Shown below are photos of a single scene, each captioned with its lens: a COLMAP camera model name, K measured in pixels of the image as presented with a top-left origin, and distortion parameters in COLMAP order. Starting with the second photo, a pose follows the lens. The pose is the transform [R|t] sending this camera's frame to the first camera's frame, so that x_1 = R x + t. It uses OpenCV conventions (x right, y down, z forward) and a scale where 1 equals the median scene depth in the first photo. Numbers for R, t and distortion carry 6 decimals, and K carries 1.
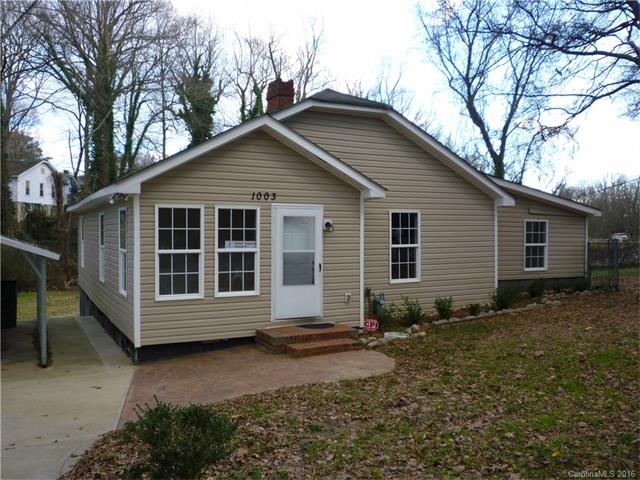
lens RADIAL K [[555.6, 0, 316.5], [0, 555.6, 238.9], [0, 0, 1]] dist [-0.052097, 0.010219]
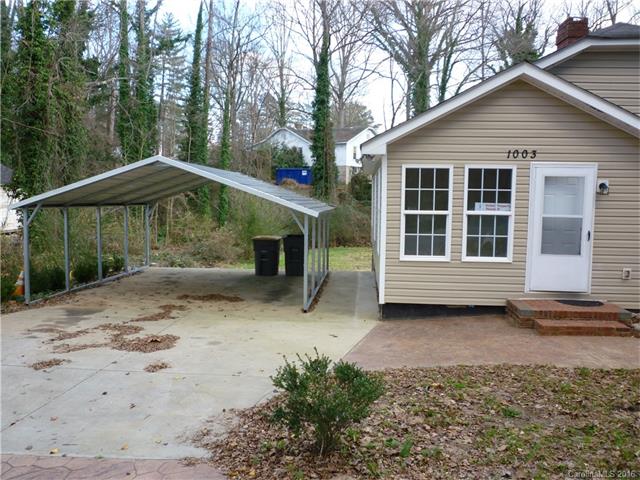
lens RADIAL K [[555.6, 0, 317.7], [0, 555.6, 241.2], [0, 0, 1]] dist [-0.052097, 0.010219]
pose [[0.834784, 0.054145, -0.547909, 0.132226], [-0.014542, 0.996974, 0.076367, 0.000962], [0.550386, -0.055782, 0.833045, 0.065211]]
